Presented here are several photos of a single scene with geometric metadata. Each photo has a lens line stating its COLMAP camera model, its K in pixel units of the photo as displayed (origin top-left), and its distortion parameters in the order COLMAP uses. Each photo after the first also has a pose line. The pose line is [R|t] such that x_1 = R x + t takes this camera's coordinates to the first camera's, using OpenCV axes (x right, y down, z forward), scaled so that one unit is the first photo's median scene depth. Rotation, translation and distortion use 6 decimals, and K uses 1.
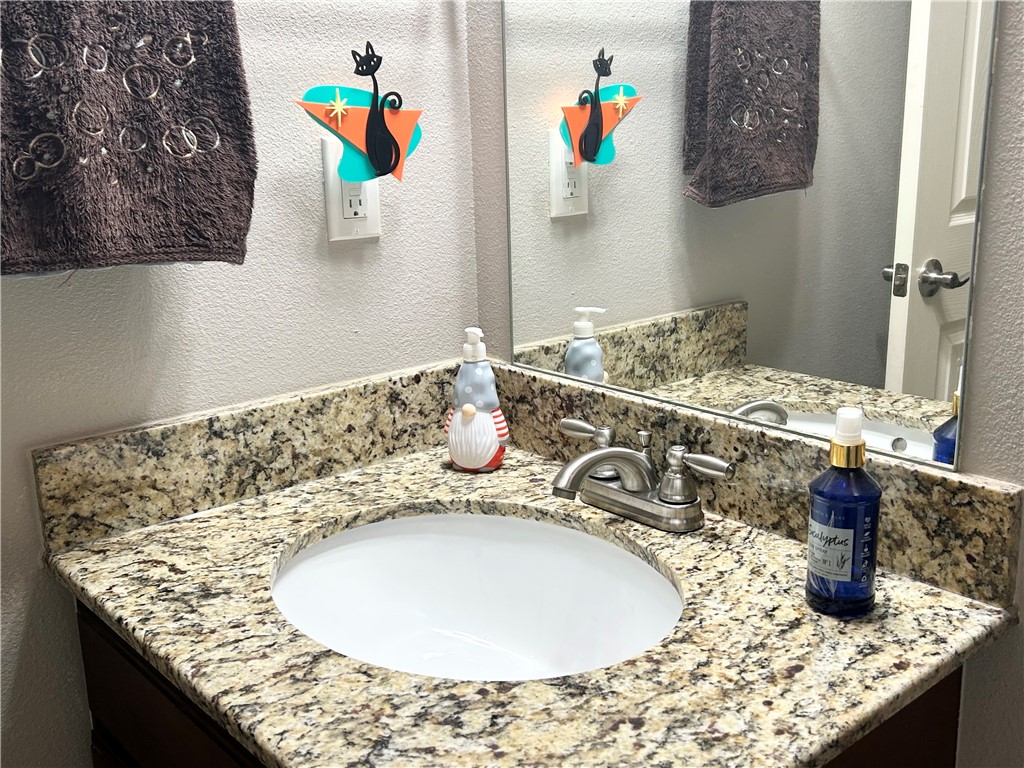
lens RADIAL K [[1049.5, 0, 512.0], [0, 1049.5, 384.0], [0, 0, 1]] dist [0.011417, 0.006570]
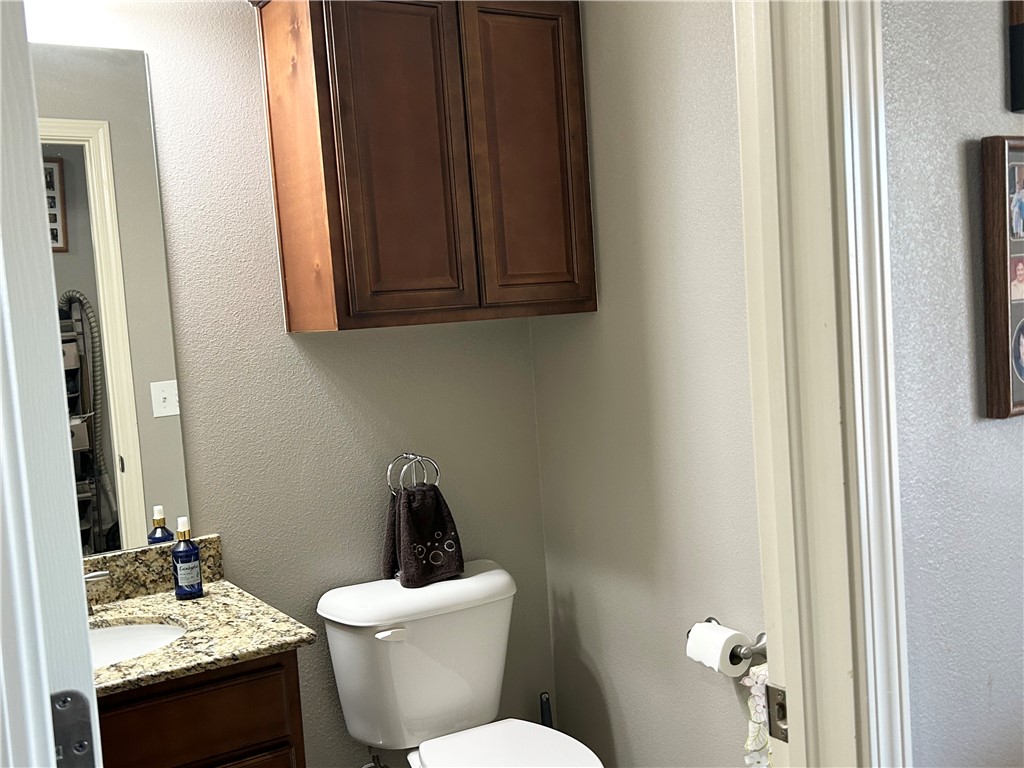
lens RADIAL K [[1049.5, 0, 512.0], [0, 1049.5, 384.0], [0, 0, 1]] dist [0.011417, 0.006570]
pose [[0.158614, -0.055642, 0.985772, -2.278292], [0.311505, 0.950238, 0.003514, -0.047650], [-0.936913, 0.306516, 0.168054, -0.327242]]
